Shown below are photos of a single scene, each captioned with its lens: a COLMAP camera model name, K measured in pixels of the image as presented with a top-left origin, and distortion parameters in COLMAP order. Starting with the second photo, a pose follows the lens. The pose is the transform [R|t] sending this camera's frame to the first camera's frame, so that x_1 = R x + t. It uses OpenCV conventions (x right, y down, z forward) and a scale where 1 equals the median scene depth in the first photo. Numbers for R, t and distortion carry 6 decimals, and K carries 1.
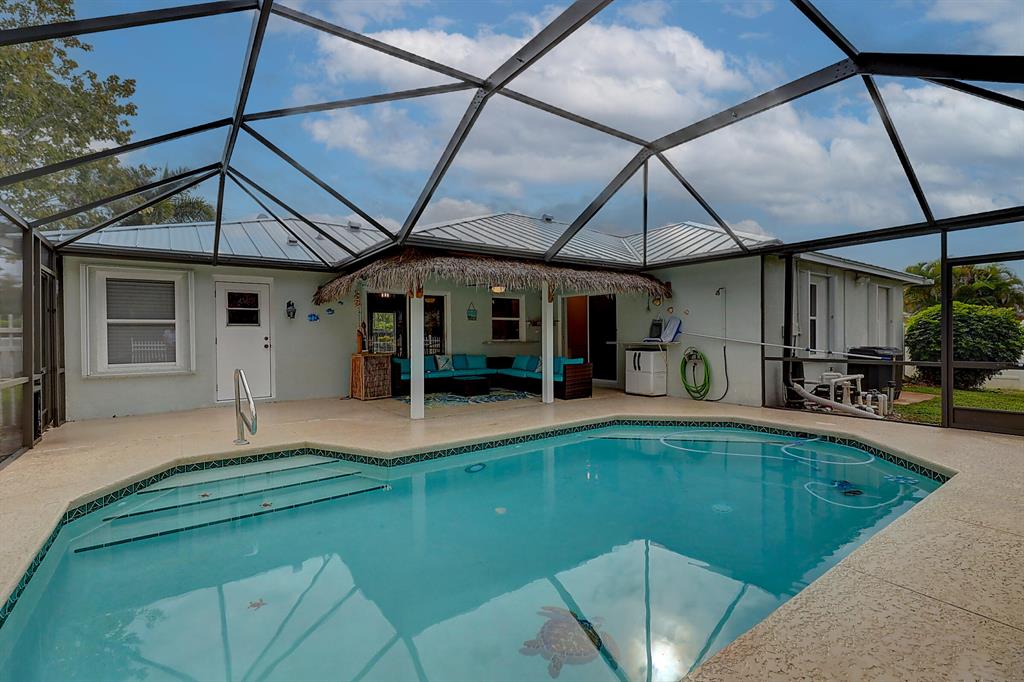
lens RADIAL K [[457.9, 0, 517.7], [0, 457.9, 340.0], [0, 0, 1]] dist [0.002406, 0.000114]
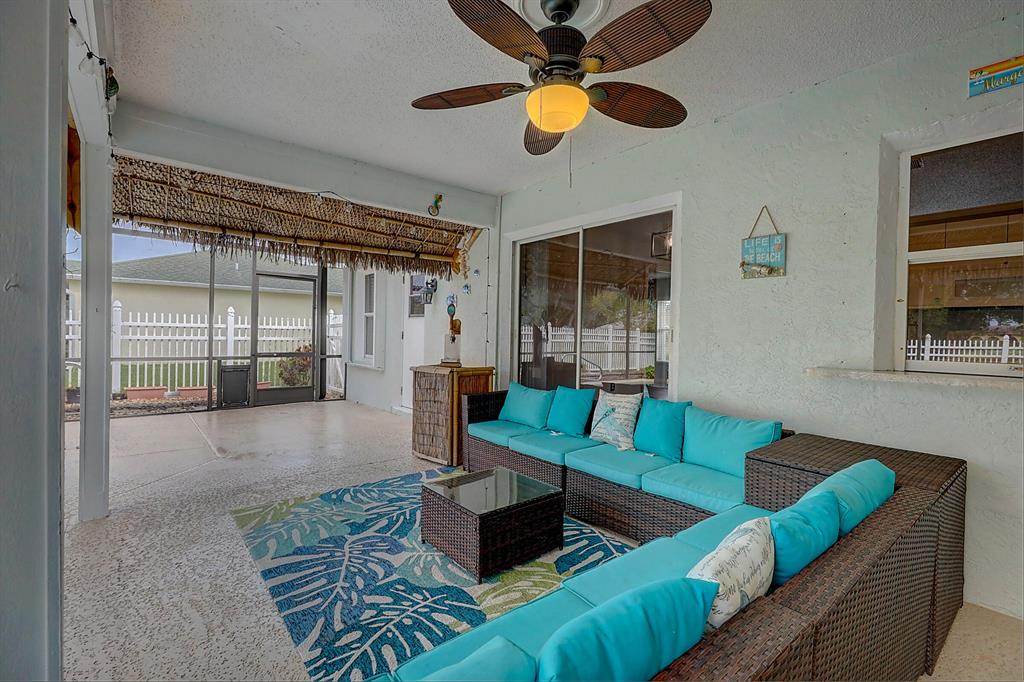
lens RADIAL K [[457.9, 0, 517.7], [0, 457.9, 340.0], [0, 0, 1]] dist [0.002406, 0.000114]
pose [[0.059681, 0.020854, -0.998000, 0.181552], [-0.028712, 0.999404, 0.019166, -0.011195], [0.997805, 0.027511, 0.060244, 1.063503]]
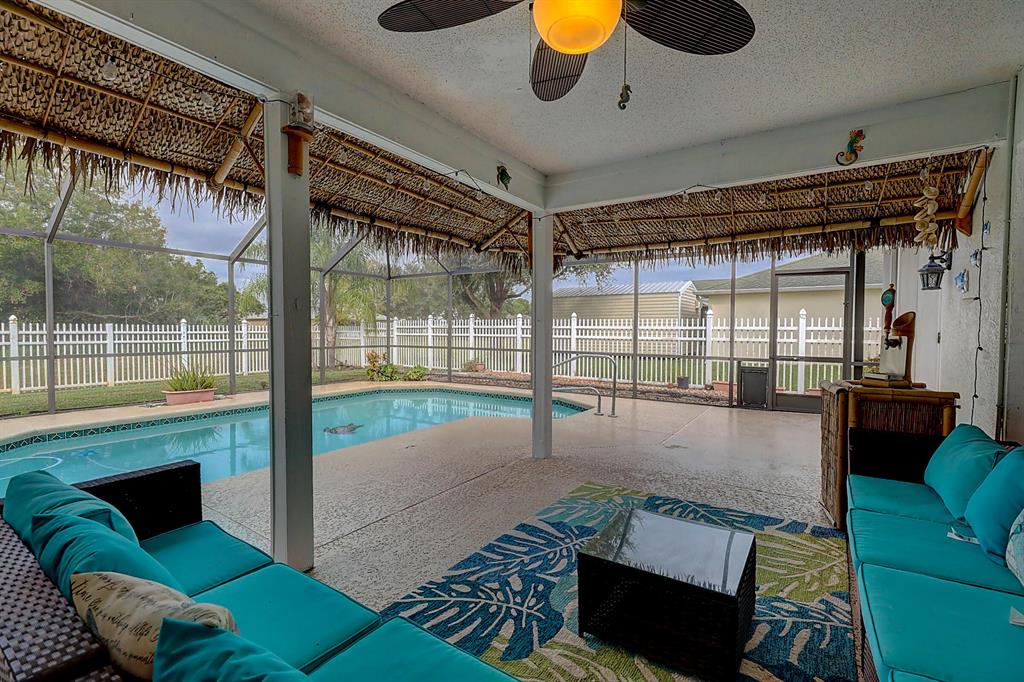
lens RADIAL K [[457.9, 0, 517.7], [0, 457.9, 340.0], [0, 0, 1]] dist [0.002406, 0.000114]
pose [[-0.937741, 0.010052, -0.347189, 0.031190], [-0.002641, 0.999346, 0.036066, -0.013963], [0.347324, 0.034738, -0.937102, 1.240417]]
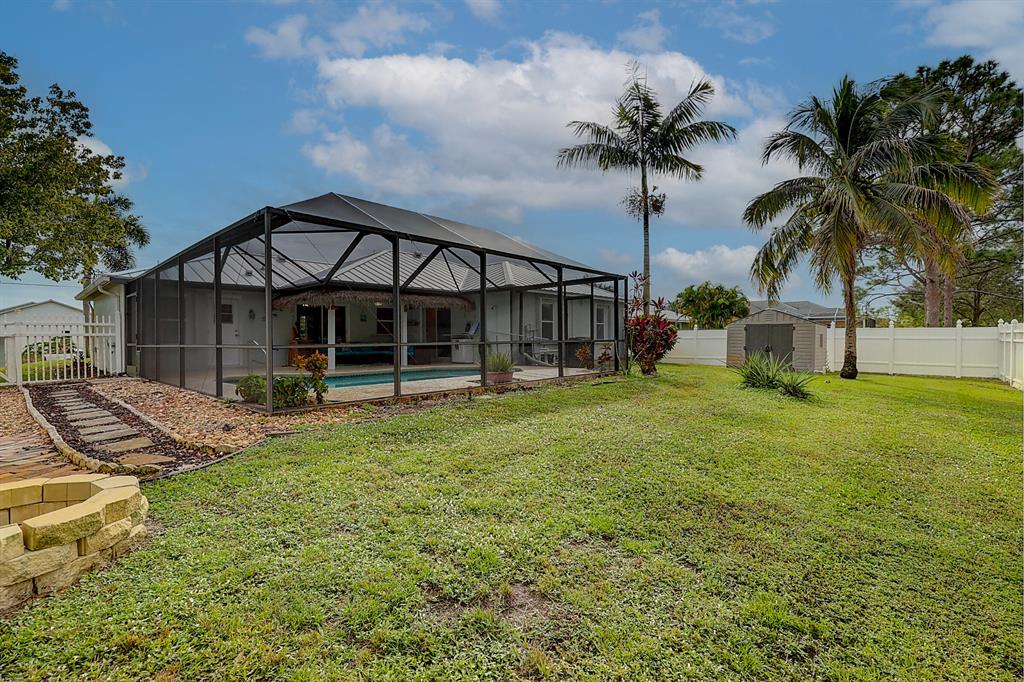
lens RADIAL K [[457.9, 0, 517.7], [0, 457.9, 340.0], [0, 0, 1]] dist [0.002406, 0.000114]
pose [[0.978982, 0.000802, 0.203945, 0.131508], [0.000971, 0.999963, -0.008594, 0.045987], [-0.203944, 0.008611, 0.978945, -0.875924]]
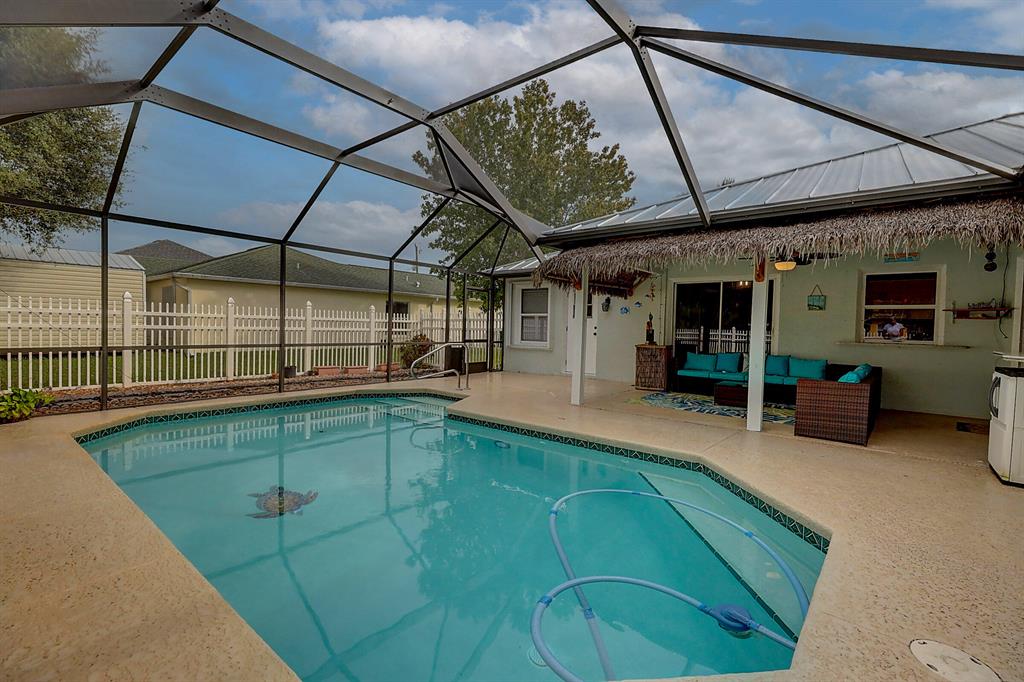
lens RADIAL K [[457.9, 0, 517.7], [0, 457.9, 340.0], [0, 0, 1]] dist [0.002406, 0.000114]
pose [[0.246308, 0.046075, -0.968096, 0.599497], [-0.032204, 0.998707, 0.039339, -0.012124], [0.968656, 0.021487, 0.247473, 0.466265]]
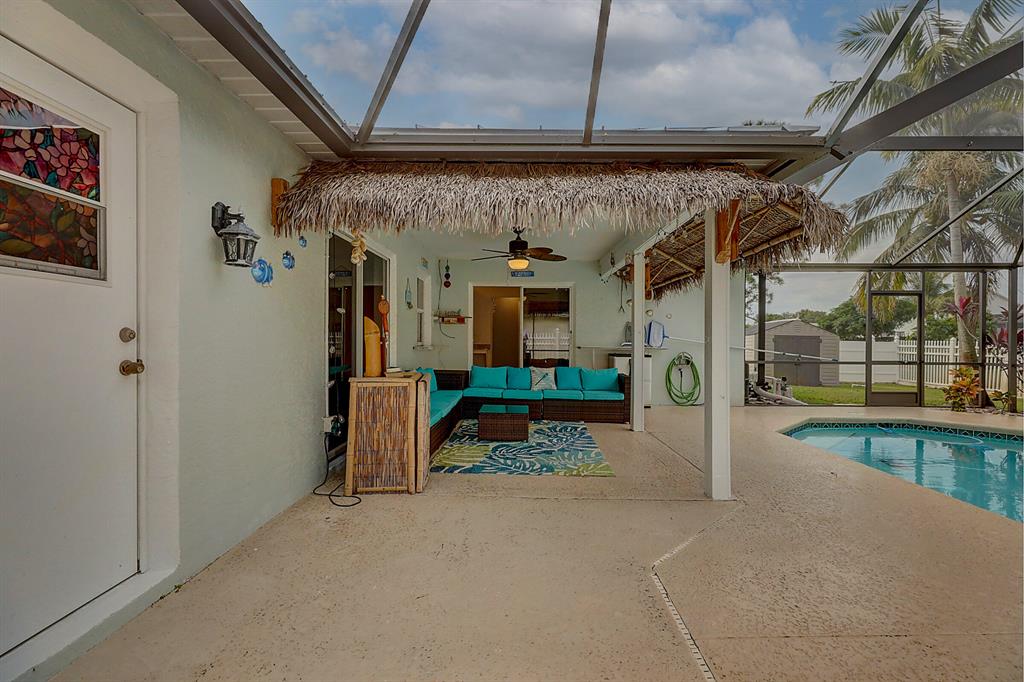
lens RADIAL K [[457.9, 0, 517.7], [0, 457.9, 340.0], [0, 0, 1]] dist [0.002406, 0.000114]
pose [[0.608508, 0.009596, 0.793490, -0.594688], [-0.004418, 0.999952, -0.008705, 0.000198], [-0.793536, 0.001791, 0.608521, 0.672488]]
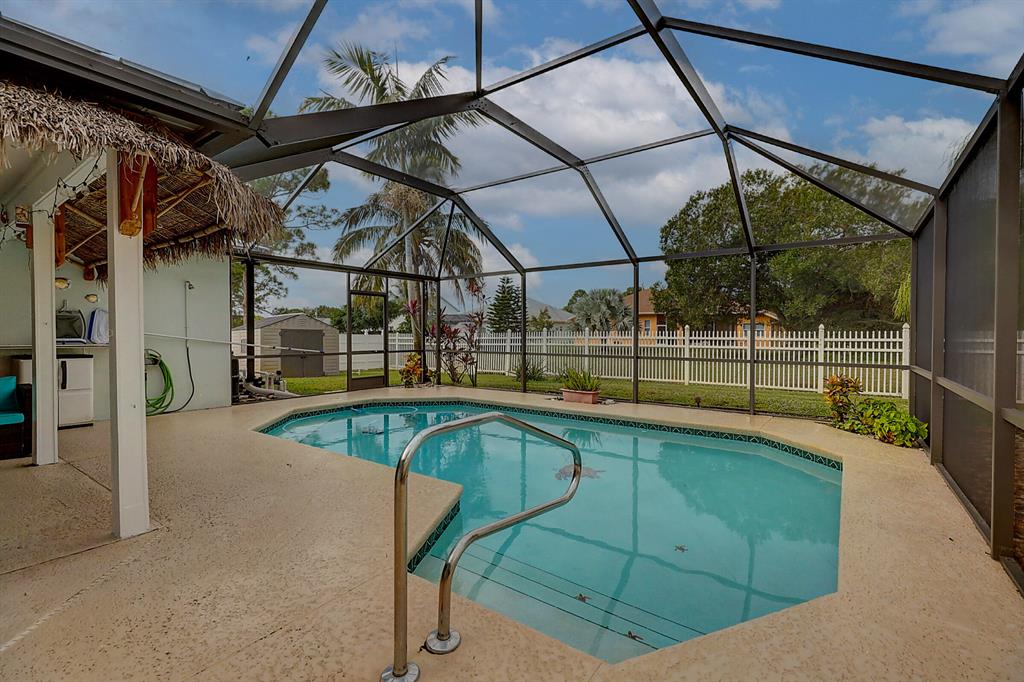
lens RADIAL K [[457.9, 0, 517.7], [0, 457.9, 340.0], [0, 0, 1]] dist [0.002406, 0.000114]
pose [[-0.294493, -0.004345, 0.955644, -0.547664], [0.011050, 0.999907, 0.007951, 0.000870], [-0.955590, 0.012901, -0.294417, 0.613217]]
